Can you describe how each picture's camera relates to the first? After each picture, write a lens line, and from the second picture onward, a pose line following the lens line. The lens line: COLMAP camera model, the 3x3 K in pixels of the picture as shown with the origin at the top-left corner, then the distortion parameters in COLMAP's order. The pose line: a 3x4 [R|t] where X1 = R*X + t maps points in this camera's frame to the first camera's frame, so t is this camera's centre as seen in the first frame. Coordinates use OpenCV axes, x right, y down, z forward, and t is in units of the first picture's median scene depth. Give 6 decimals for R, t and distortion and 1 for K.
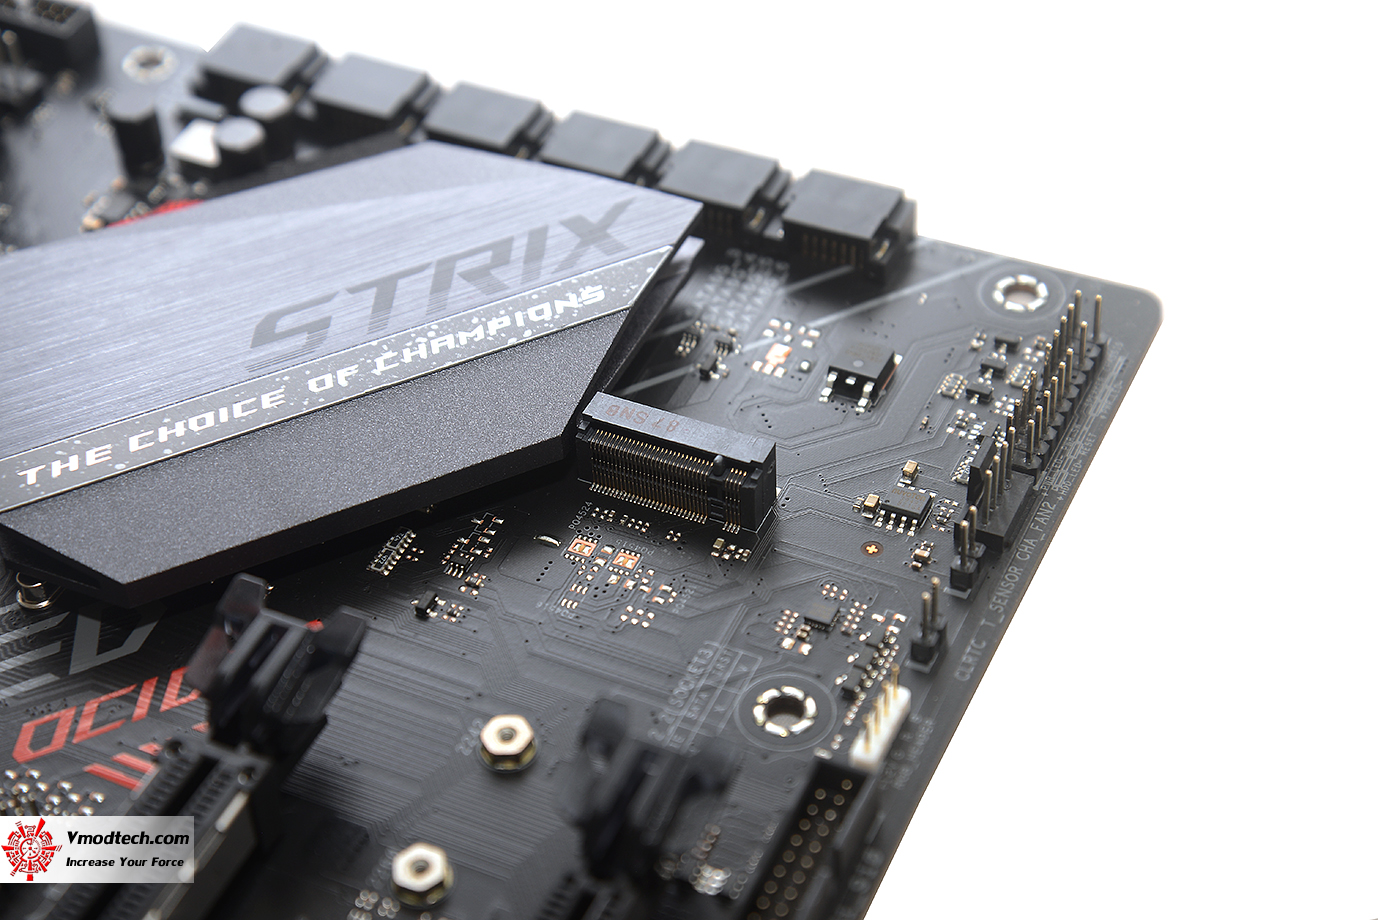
lens RADIAL K [[2593.9, 0, 683.1], [0, 2593.9, 465.8], [0, 0, 1]] dist [0.263825, 0.260577]
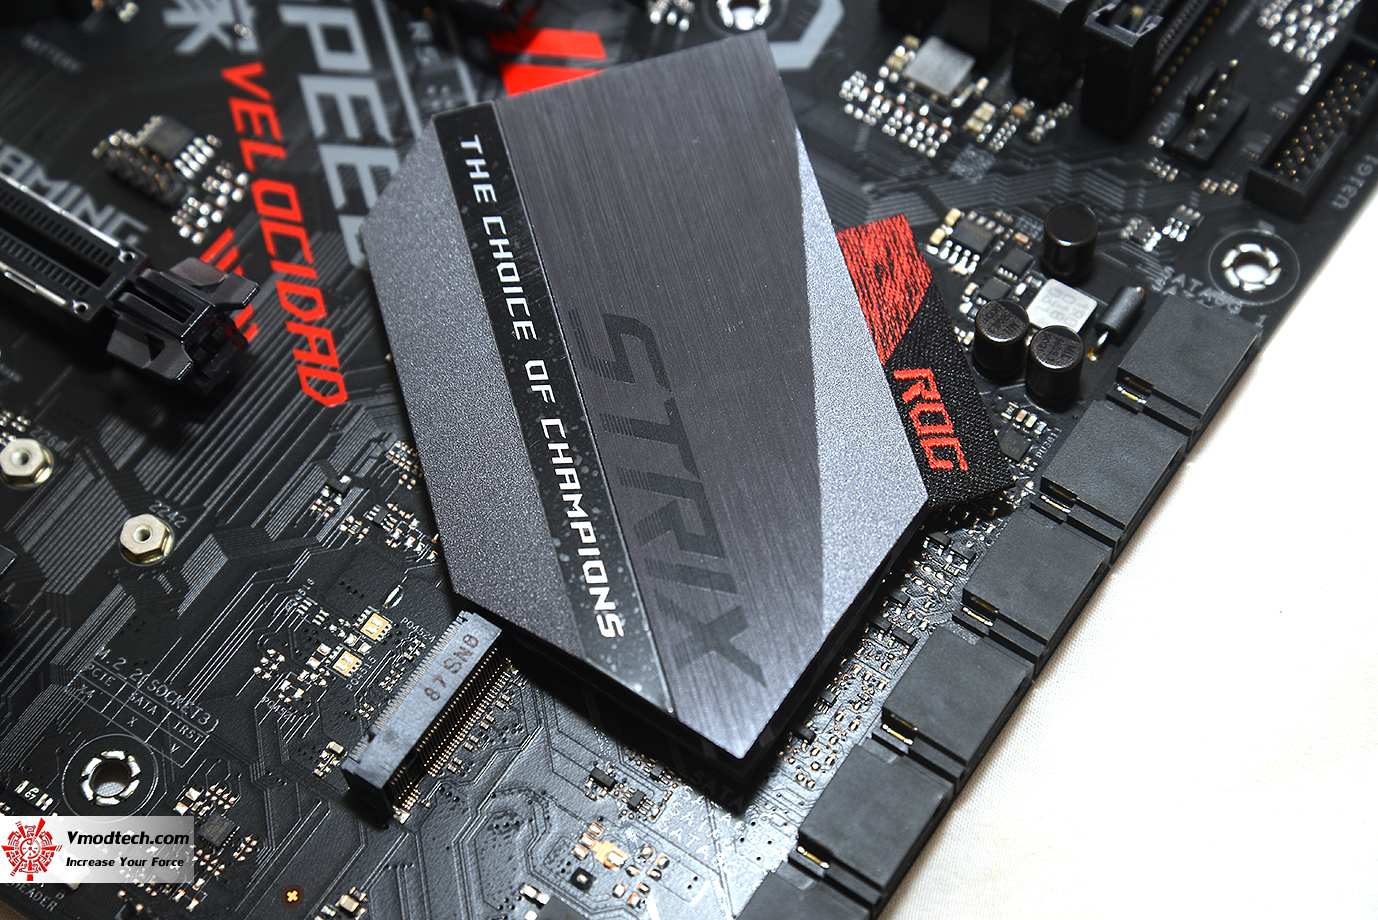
lens RADIAL K [[2593.9, 0, 683.1], [0, 2593.9, 465.8], [0, 0, 1]] dist [0.263825, 0.260577]
pose [[-0.168028, 0.896098, -0.410823, 0.303153], [-0.640678, 0.217461, 0.736371, -0.808578], [0.749198, 0.386937, 0.537571, 0.506480]]
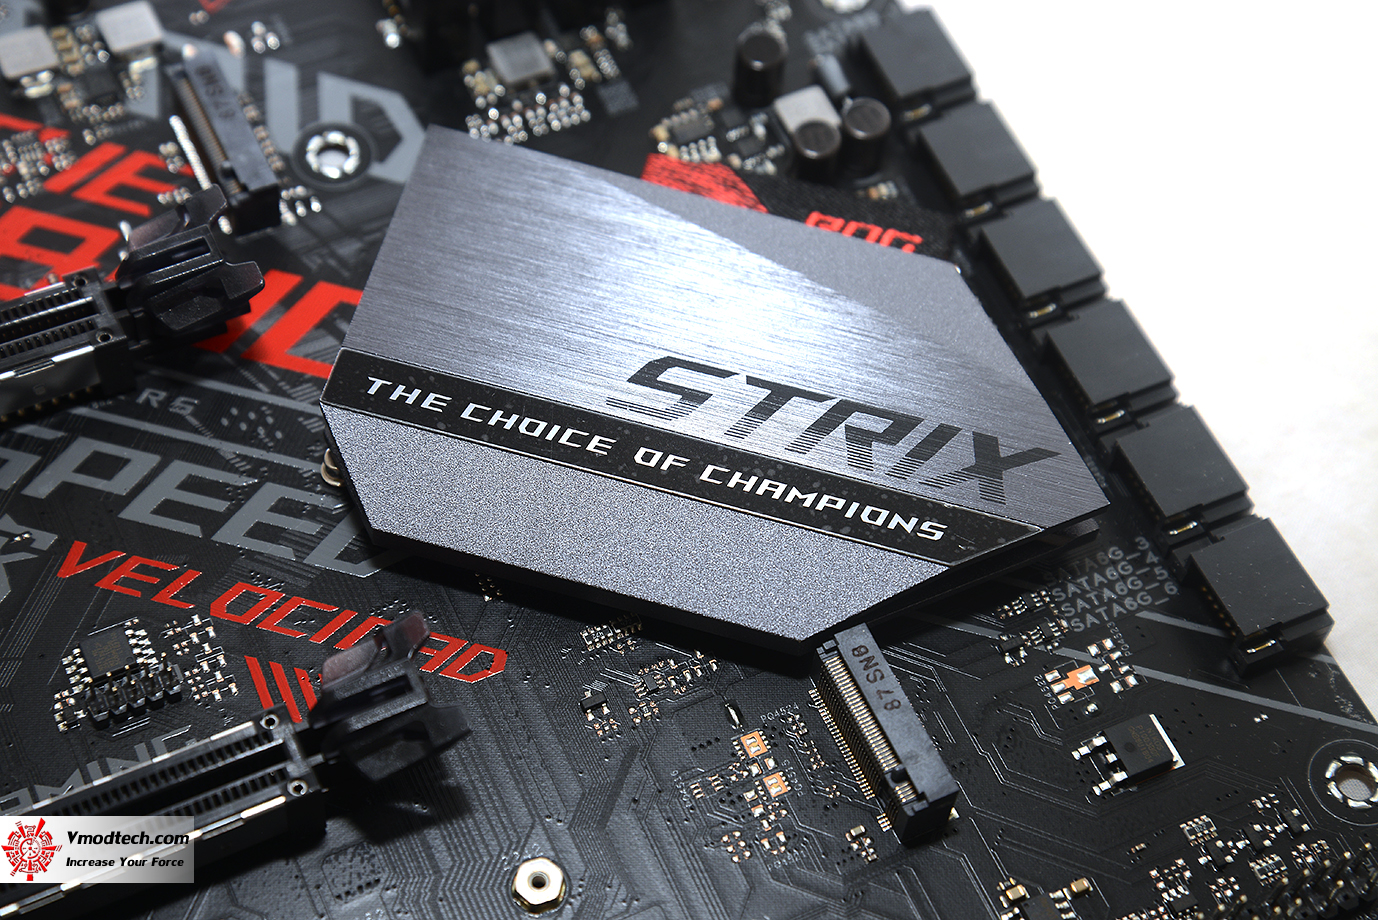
lens RADIAL K [[2593.9, 0, 683.1], [0, 2593.9, 465.8], [0, 0, 1]] dist [0.263825, 0.260577]
pose [[0.760184, 0.593797, -0.263676, 0.140529], [-0.508893, 0.796490, 0.326544, -0.365503], [0.403917, -0.114051, 0.907658, 0.084074]]
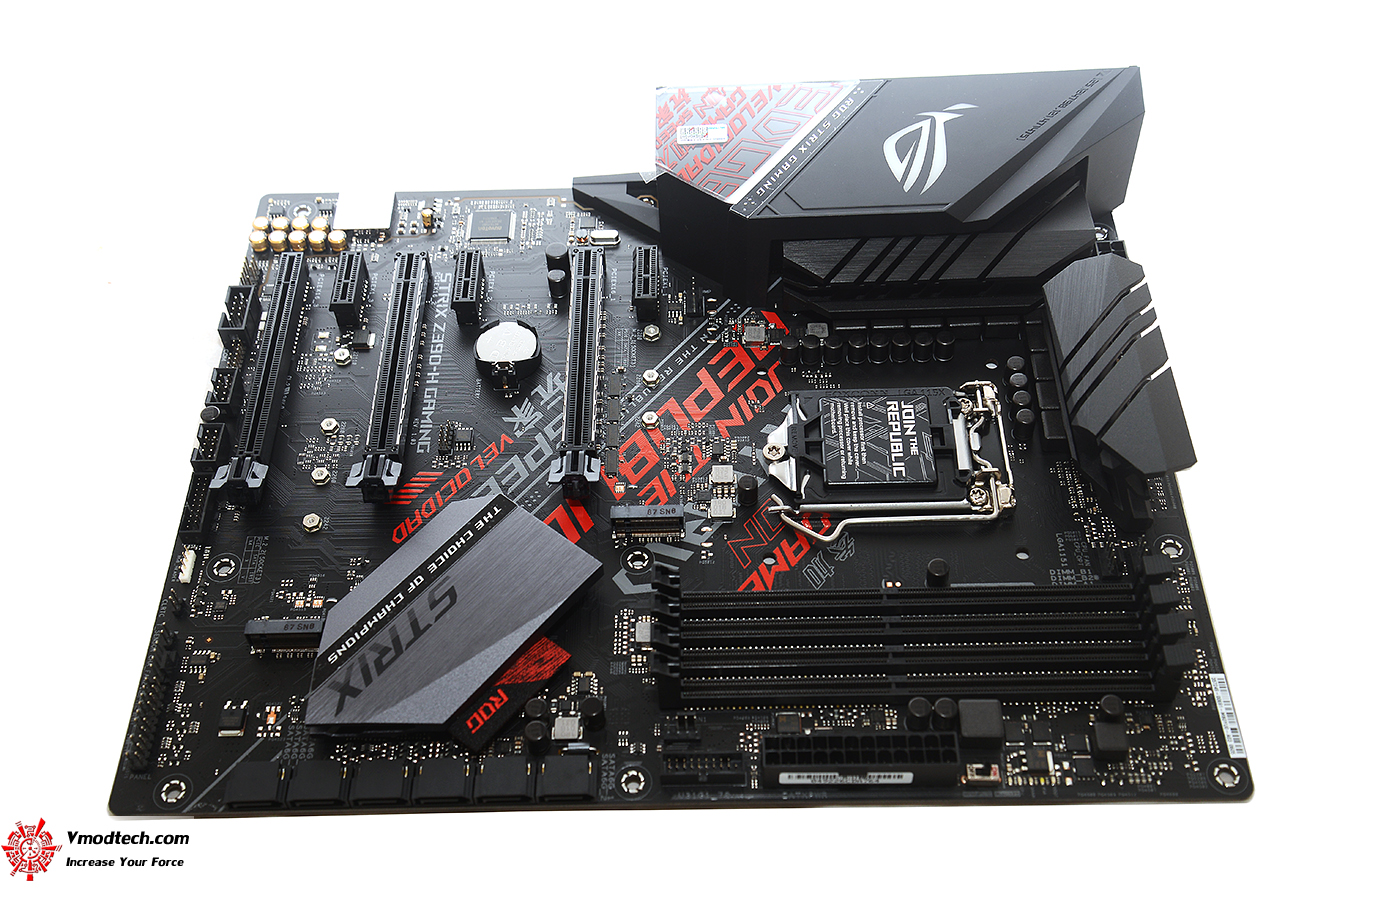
lens RADIAL K [[1524.1, 0, 681.1], [0, 1524.1, 462.1], [0, 0, 1]] dist [0.087814, -0.000648]
pose [[-0.905853, 0.370834, -0.204725, -0.106948], [-0.245057, -0.064569, 0.967356, -1.558535], [0.345510, 0.926452, 0.149365, 0.749681]]
